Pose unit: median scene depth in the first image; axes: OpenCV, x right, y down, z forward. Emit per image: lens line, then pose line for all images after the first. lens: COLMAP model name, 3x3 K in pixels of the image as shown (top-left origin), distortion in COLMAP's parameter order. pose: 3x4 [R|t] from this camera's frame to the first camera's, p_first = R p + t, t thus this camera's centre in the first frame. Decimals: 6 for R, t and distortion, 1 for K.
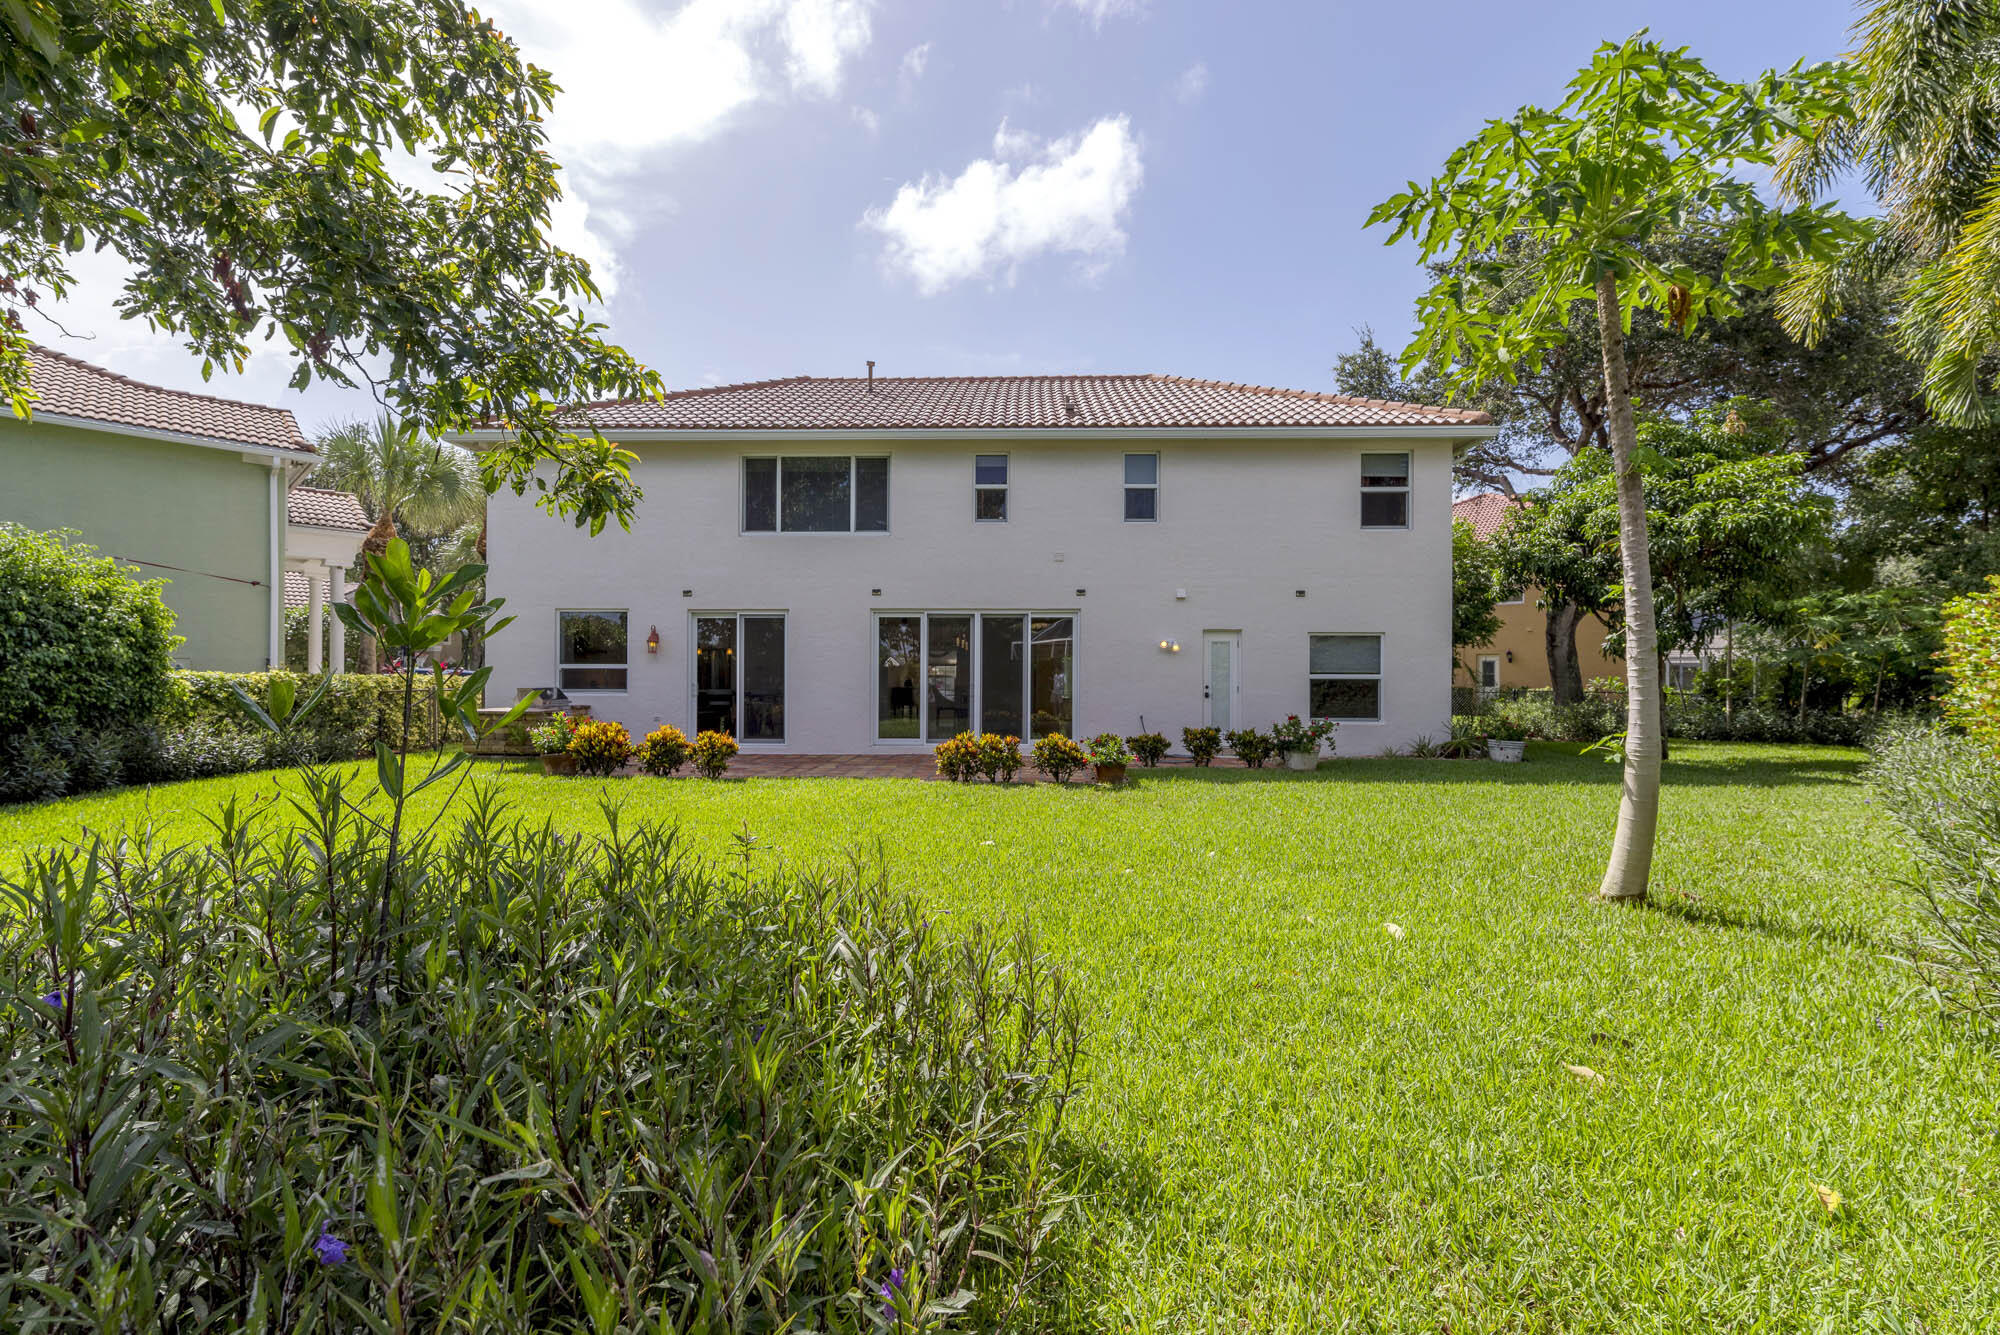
lens RADIAL K [[853.3, 0, 1002.8], [0, 853.3, 671.3], [0, 0, 1]] dist [0.000235, 0.000442]
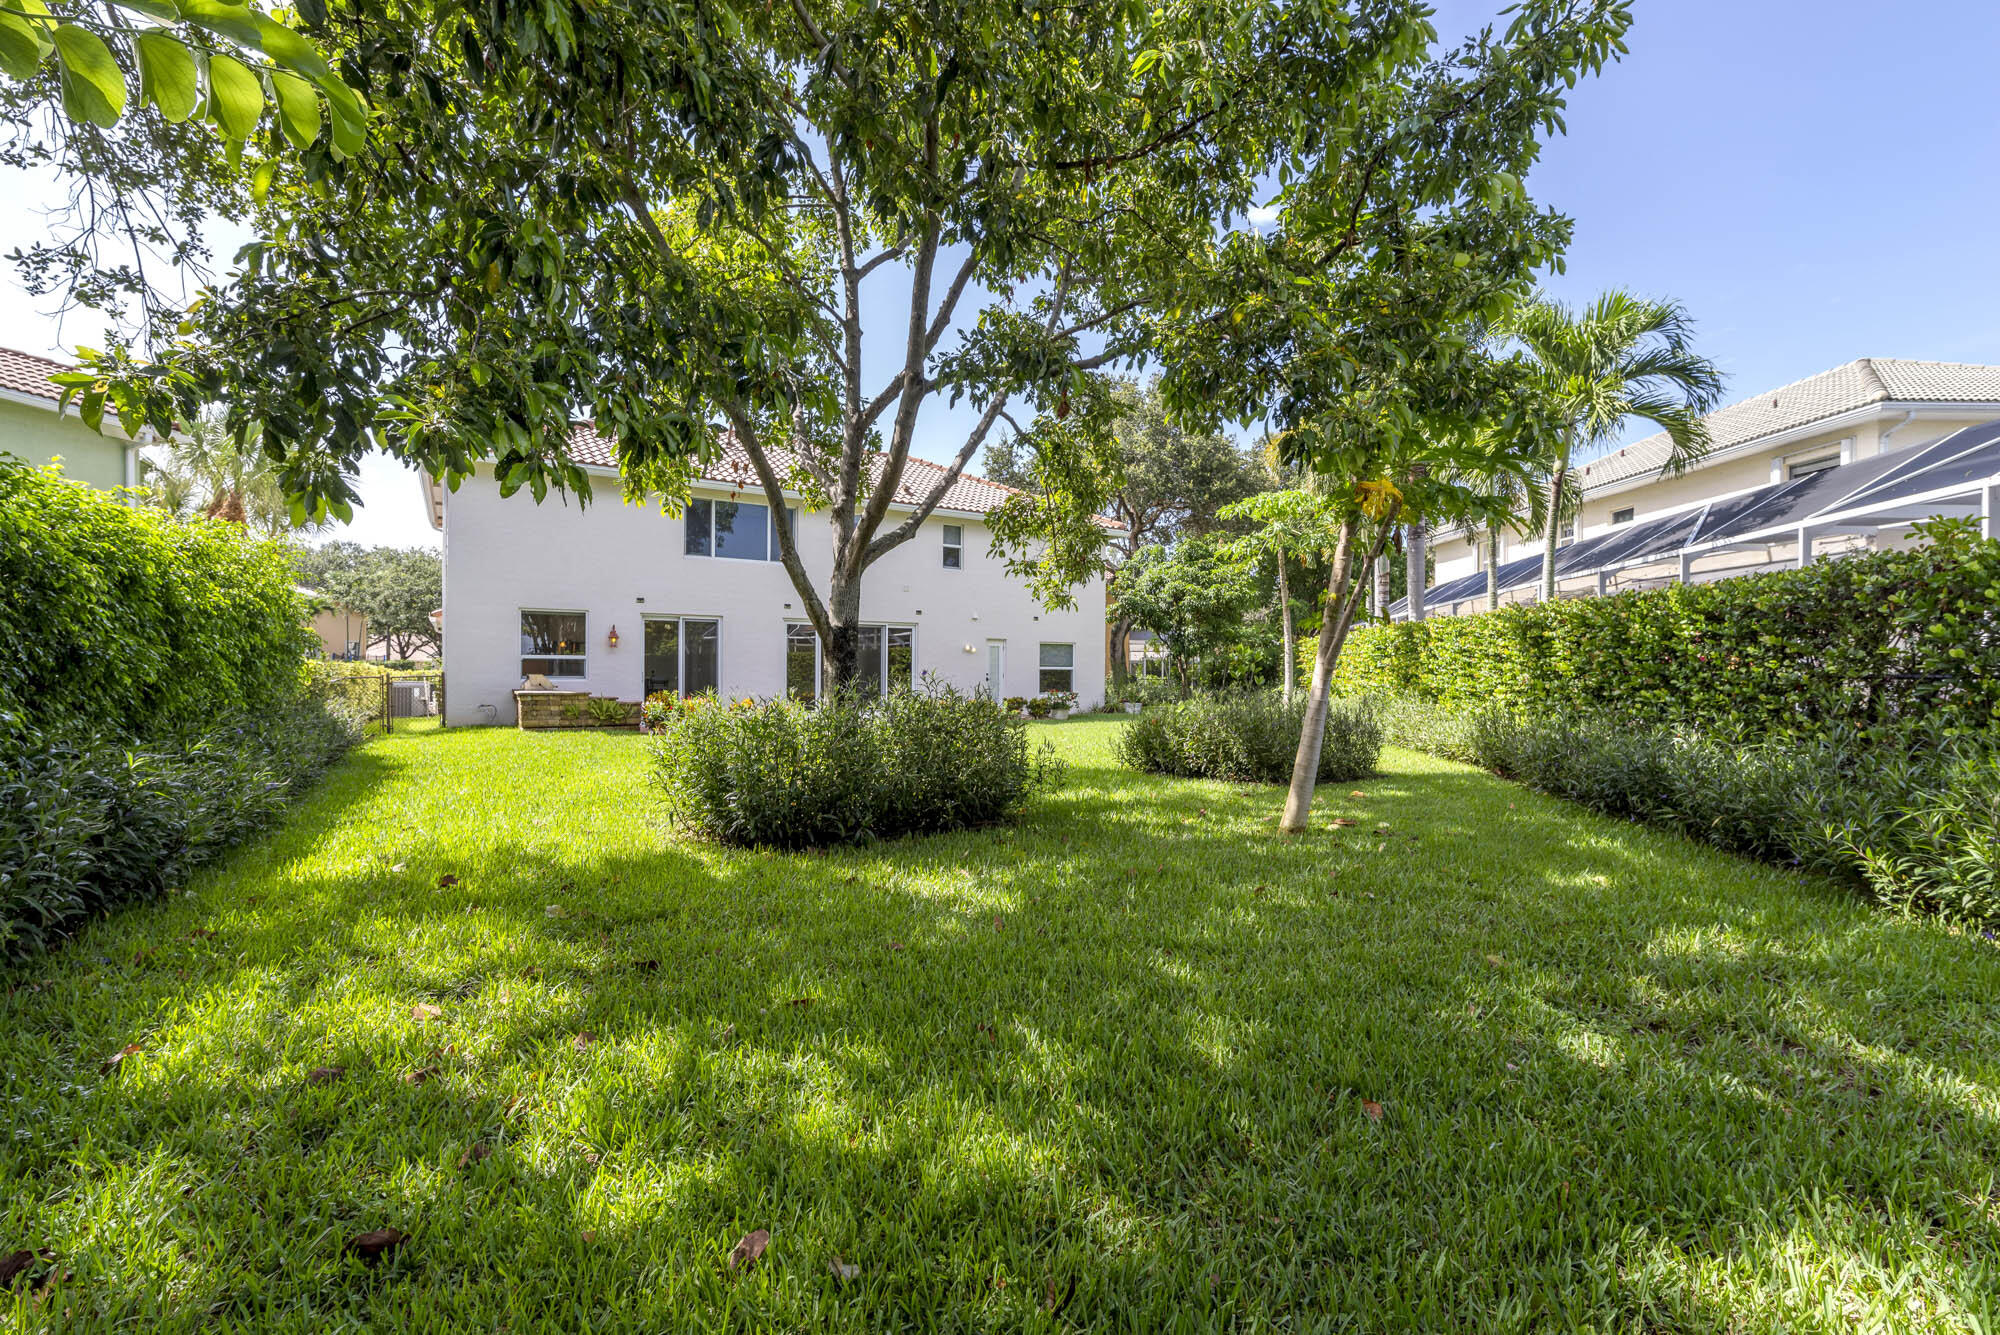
lens RADIAL K [[853.3, 0, 1002.8], [0, 853.3, 671.3], [0, 0, 1]] dist [0.000235, 0.000442]
pose [[0.826148, 0.003129, 0.563445, -0.637403], [-0.002360, 0.999995, -0.002094, 0.015572], [-0.563448, 0.000400, 0.826151, -0.344639]]
